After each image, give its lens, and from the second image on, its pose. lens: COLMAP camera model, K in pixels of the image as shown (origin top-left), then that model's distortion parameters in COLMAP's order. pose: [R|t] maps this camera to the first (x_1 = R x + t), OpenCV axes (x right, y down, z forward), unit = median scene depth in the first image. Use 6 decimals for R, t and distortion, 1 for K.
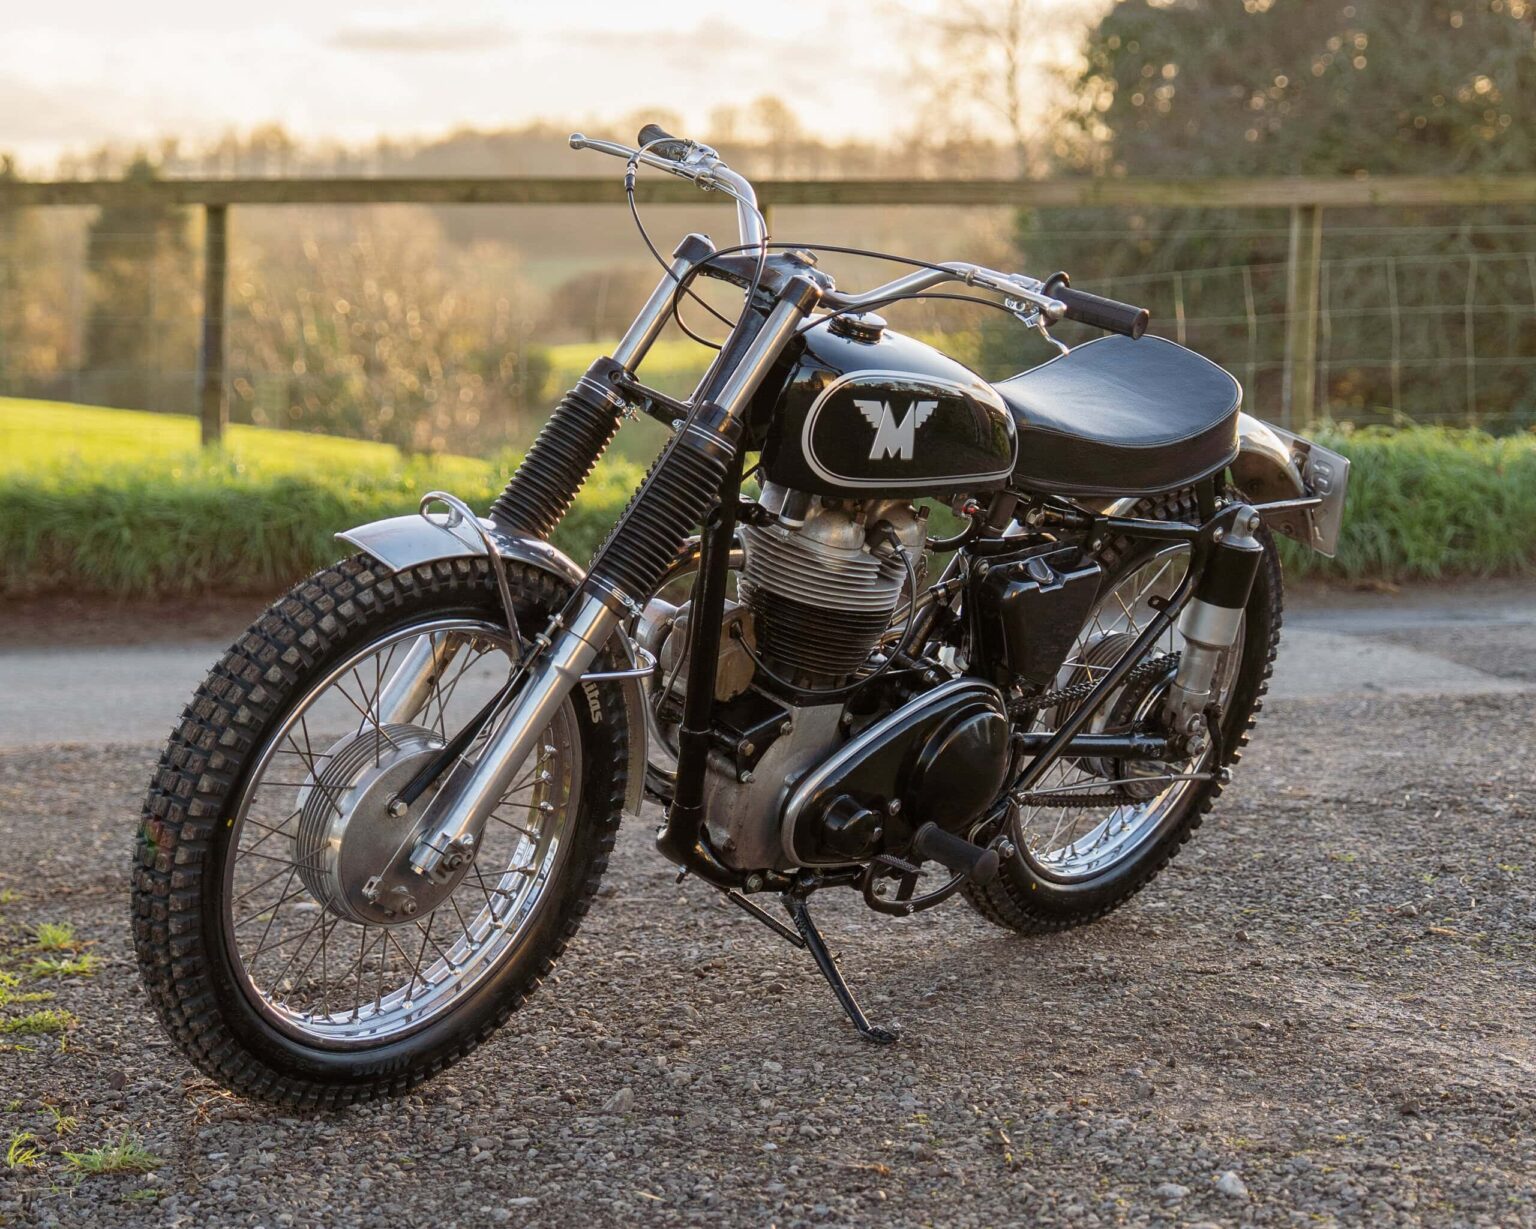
lens RADIAL K [[5031.3, 0, 768.0], [0, 5031.3, 614.5], [0, 0, 1]] dist [1.994978, 0.243777]
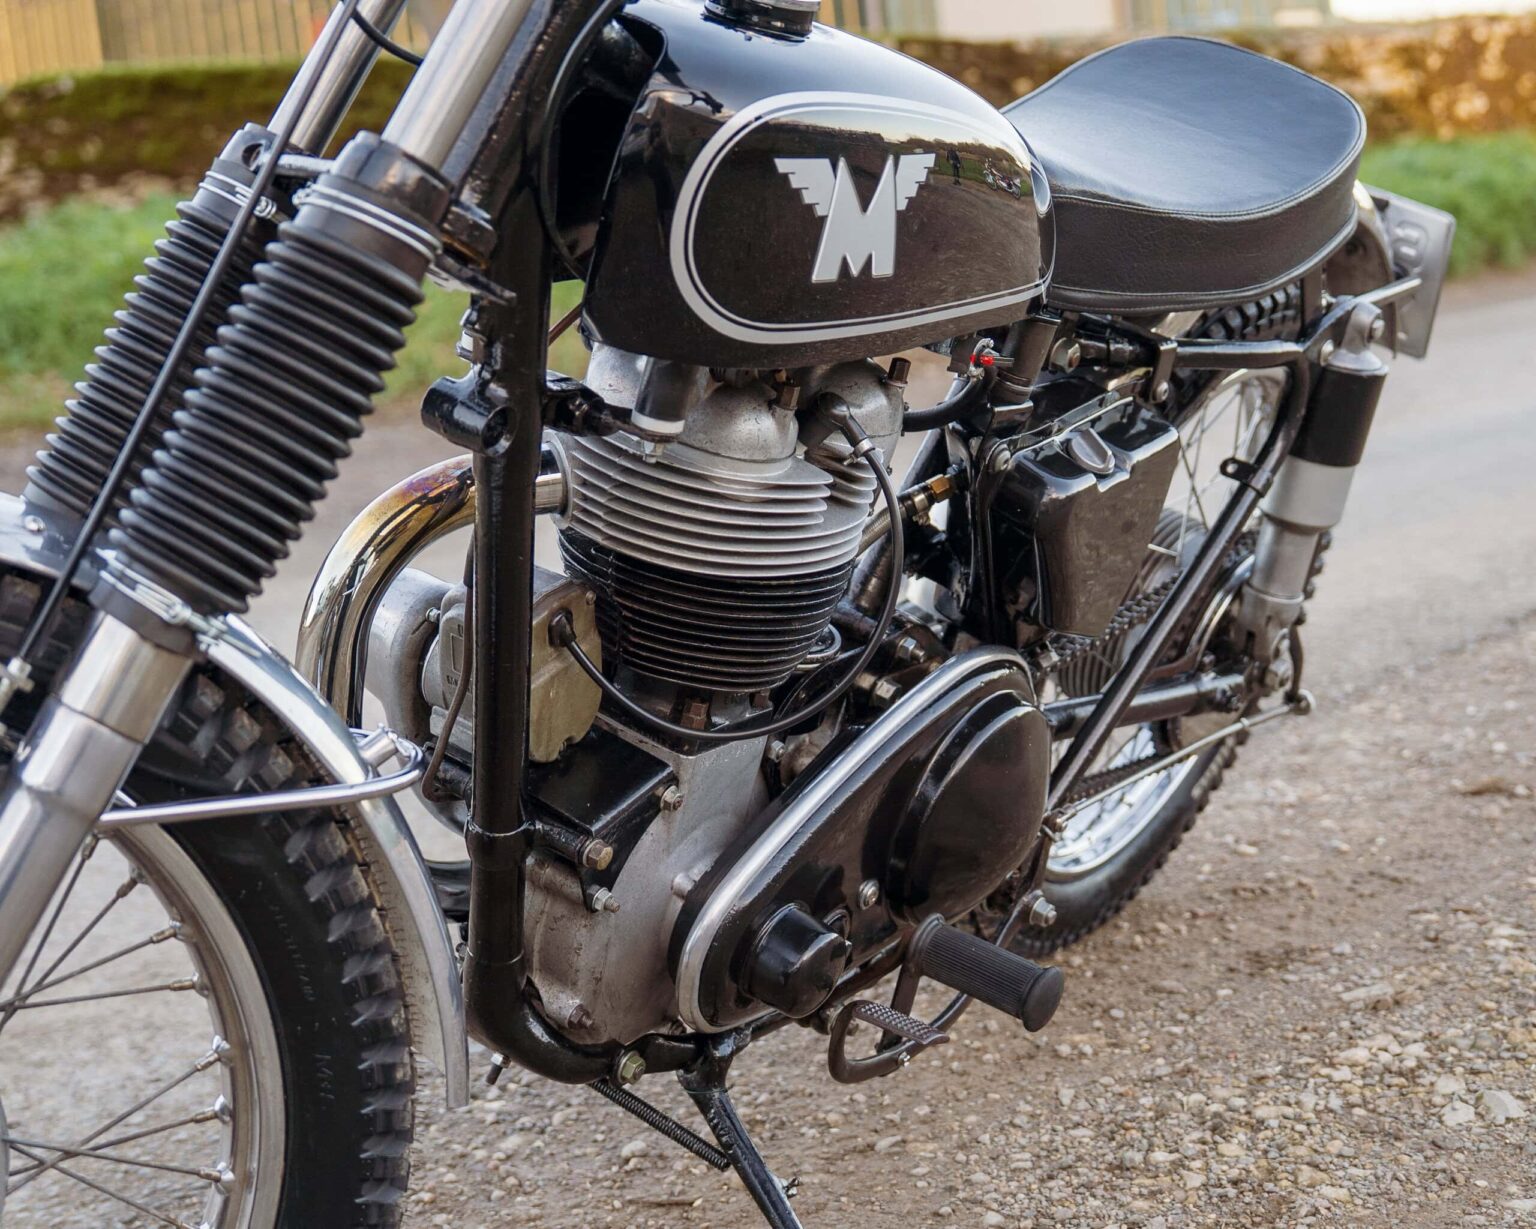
lens RADIAL K [[2946.9, 0, 768.0], [0, 2946.9, 614.5], [0, 0, 1]] dist [0.069761, 0.070970]
pose [[0.995372, -0.077746, 0.056479, -0.002183], [0.071864, 0.992429, 0.099597, -0.026782], [-0.063795, -0.095077, 0.993424, 0.696097]]
